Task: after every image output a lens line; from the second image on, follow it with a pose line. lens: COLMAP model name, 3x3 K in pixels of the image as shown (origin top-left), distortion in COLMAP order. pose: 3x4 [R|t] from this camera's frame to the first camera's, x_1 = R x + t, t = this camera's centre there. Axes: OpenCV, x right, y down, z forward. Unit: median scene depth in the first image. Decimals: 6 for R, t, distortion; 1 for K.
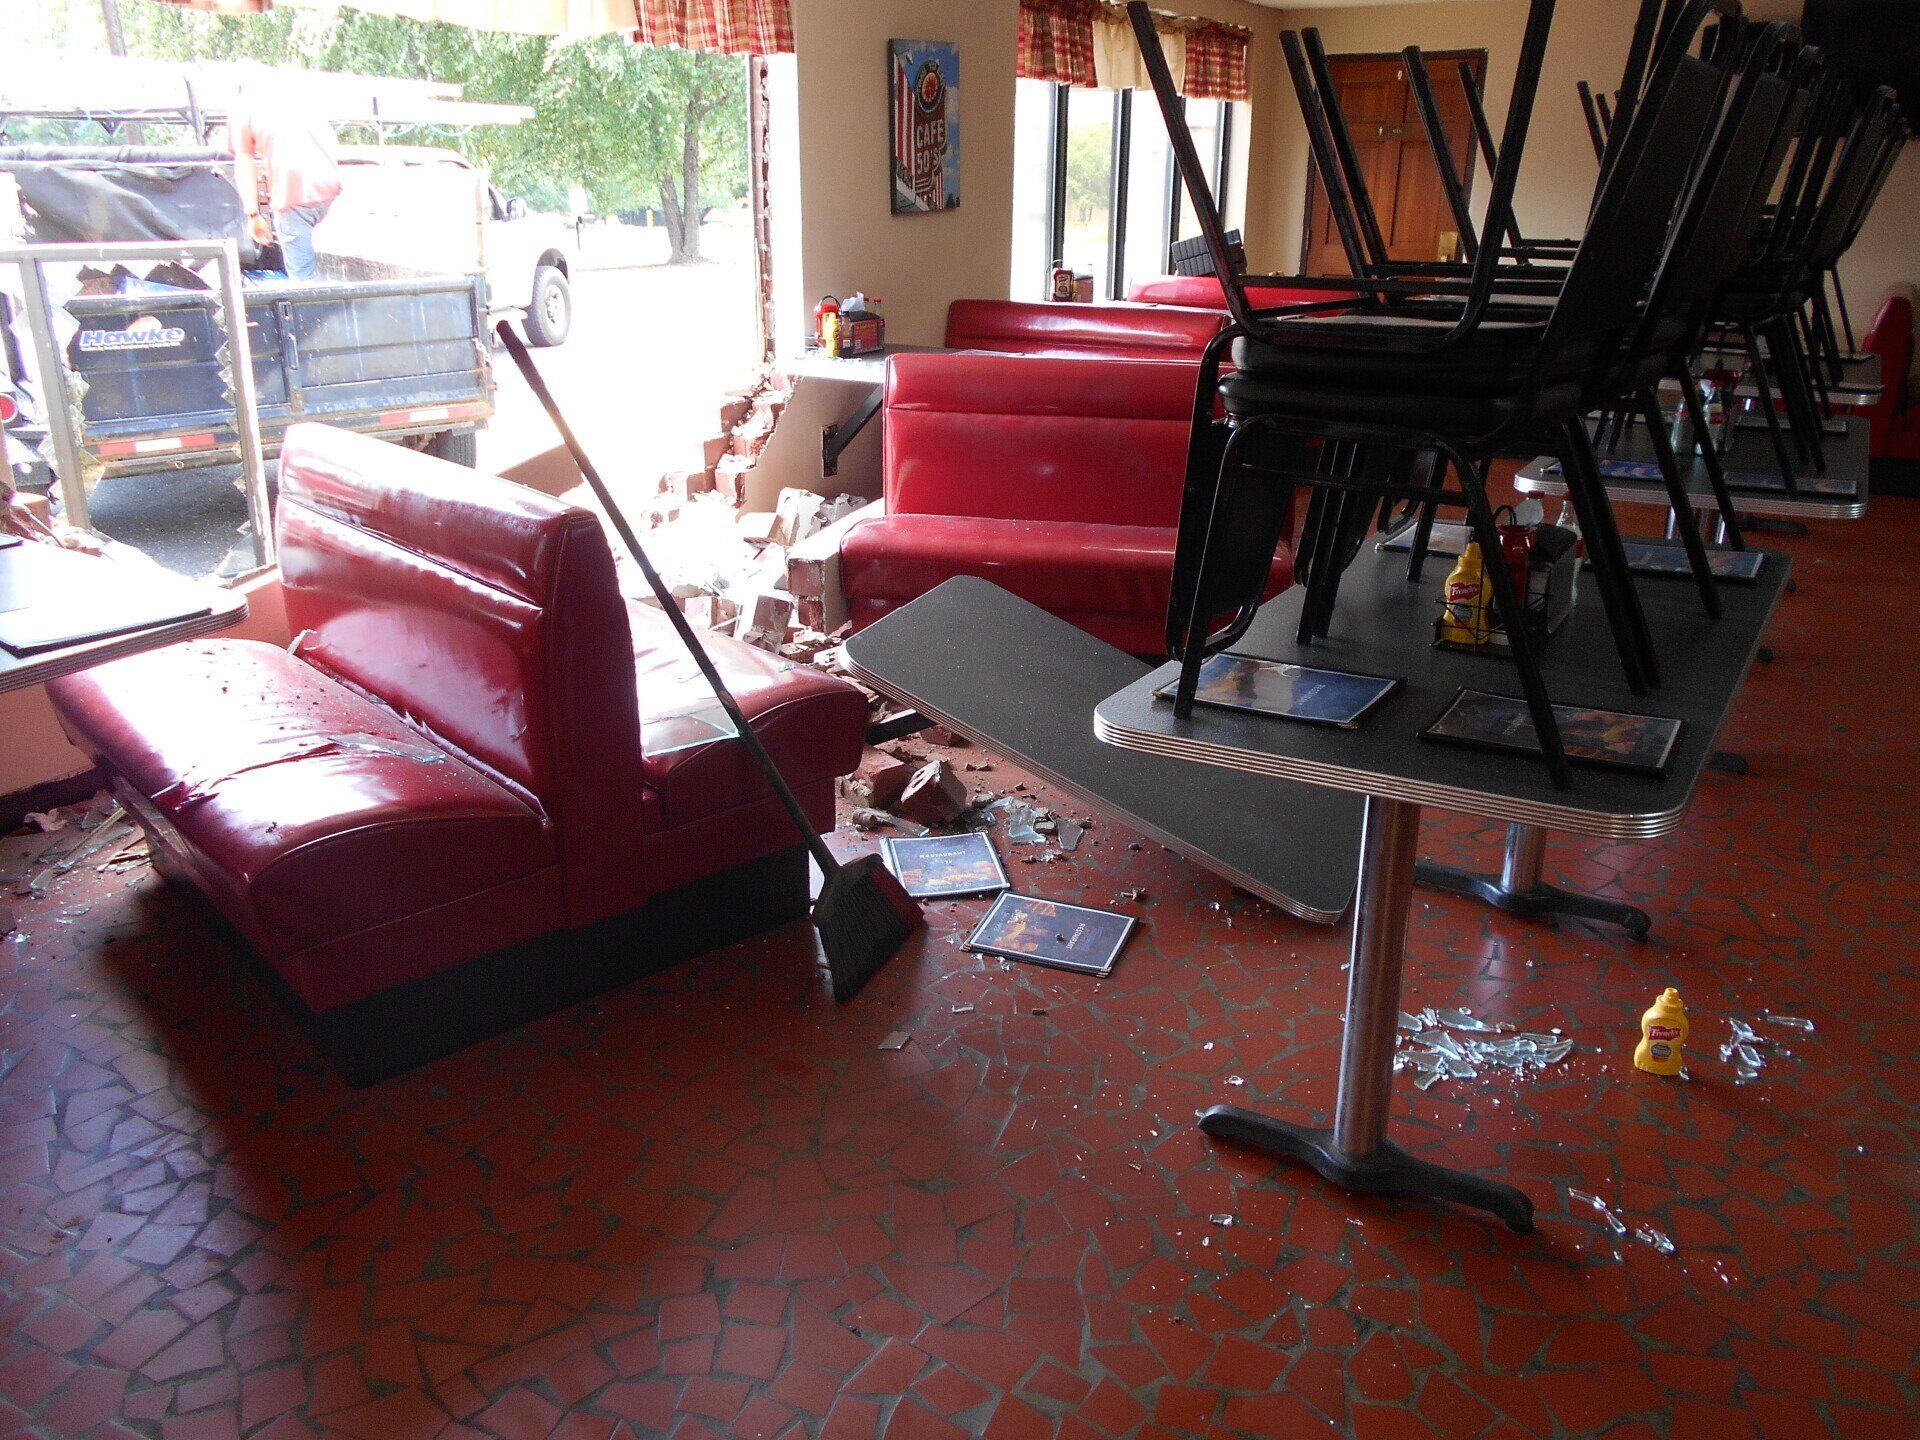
lens RADIAL K [[1539.3, 0, 960.0], [0, 1539.3, 720.0], [0, 0, 1]] dist [0.049182, -0.000218]
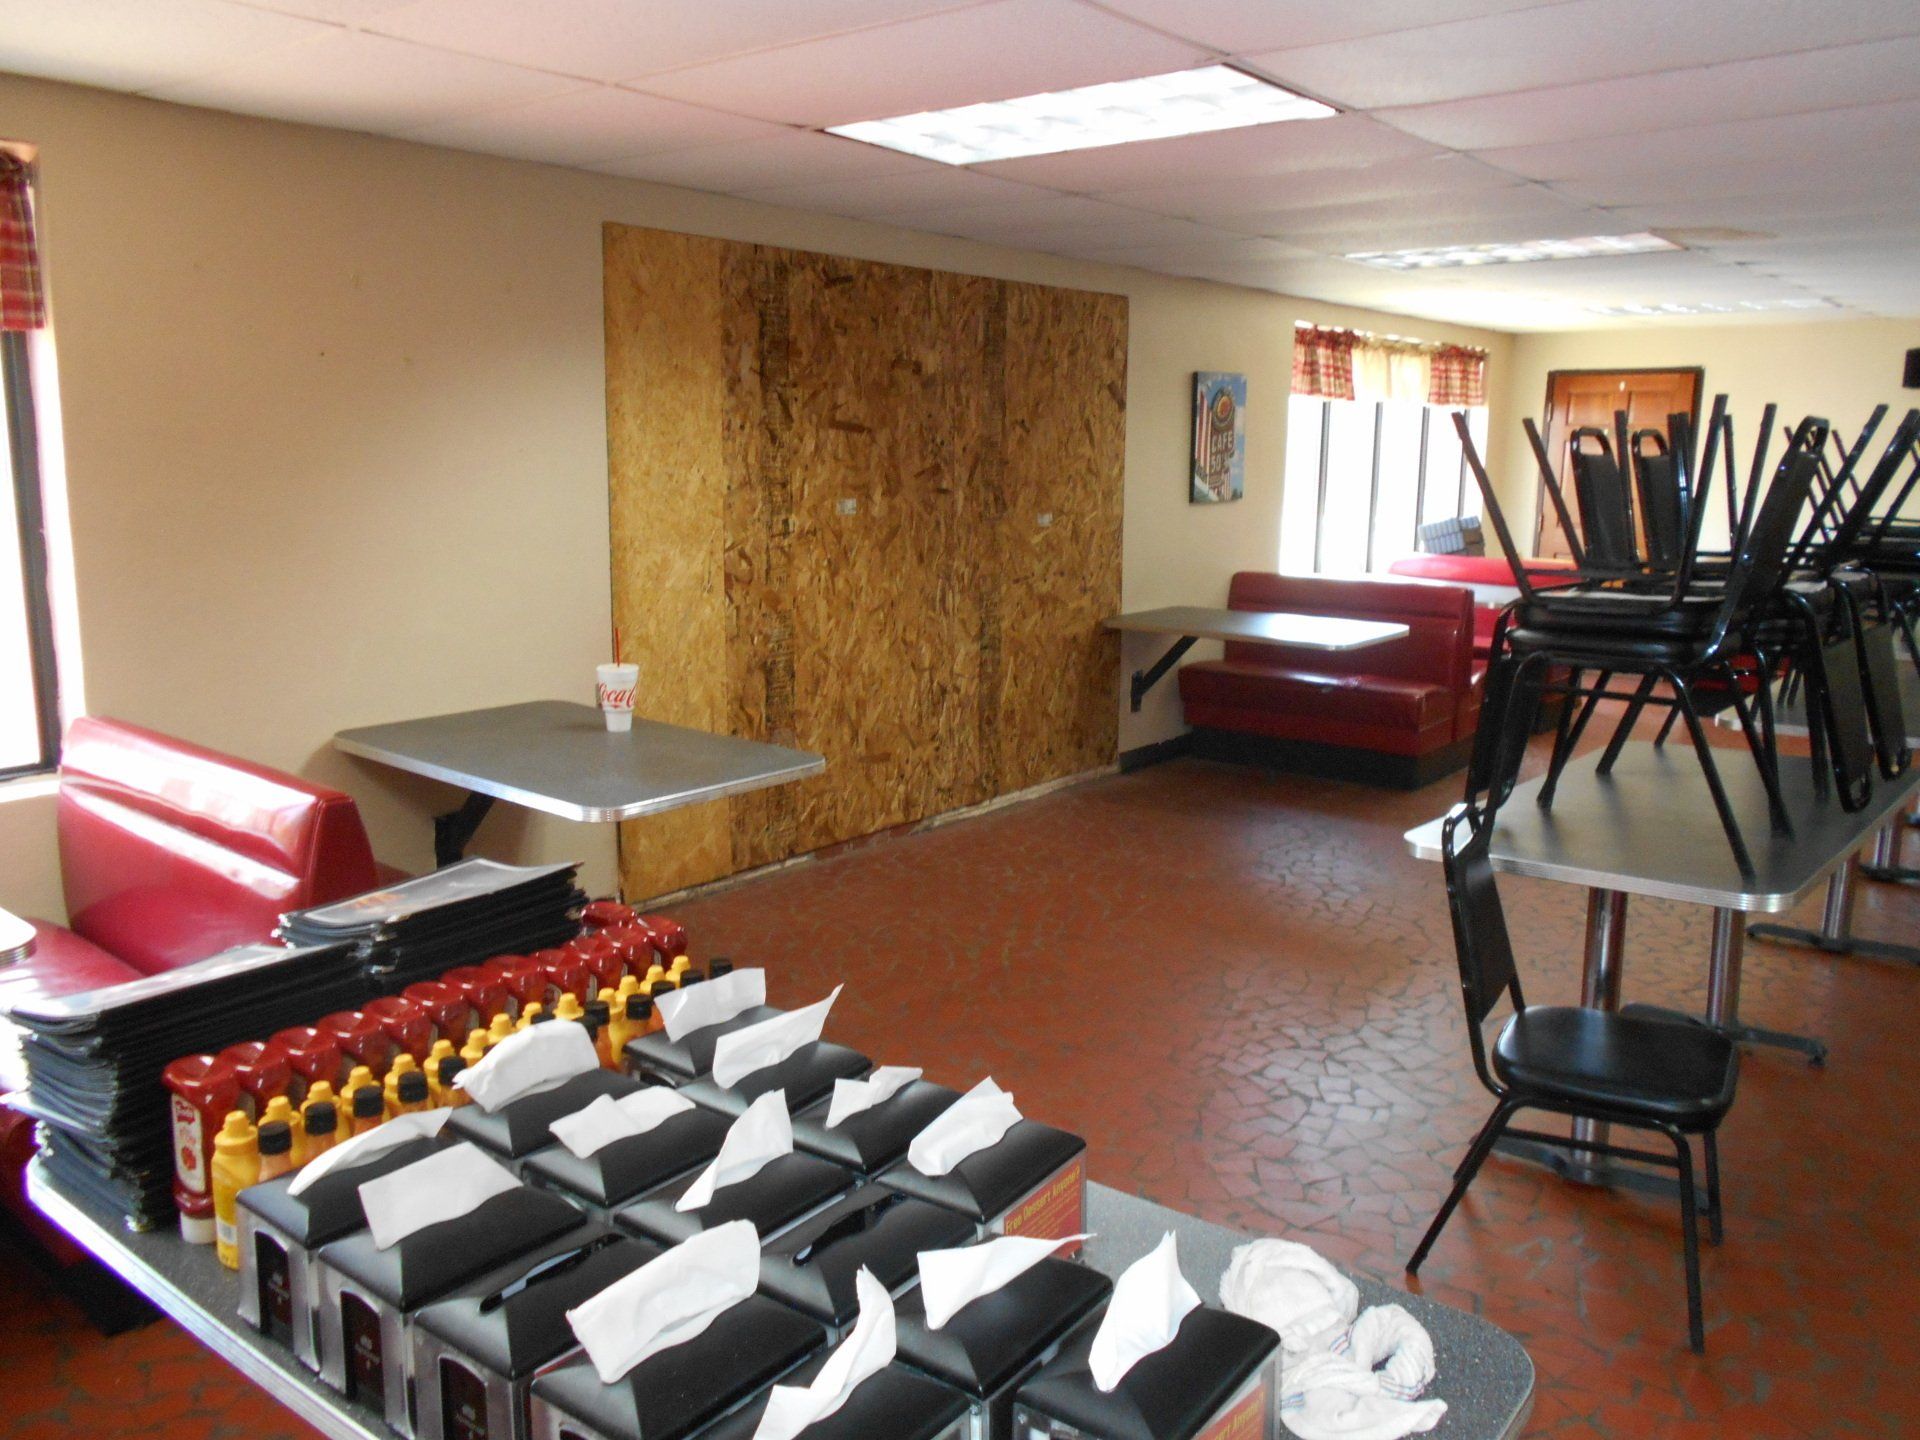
lens RADIAL K [[1479.5, 0, 960.0], [0, 1479.5, 720.0], [0, 0, 1]] dist [0.006861, -0.000897]
pose [[0.987453, 0.030984, -0.154843, -0.035276], [-0.055620, 0.985967, -0.157404, 0.038835], [0.147793, 0.164041, 0.975319, -0.147339]]
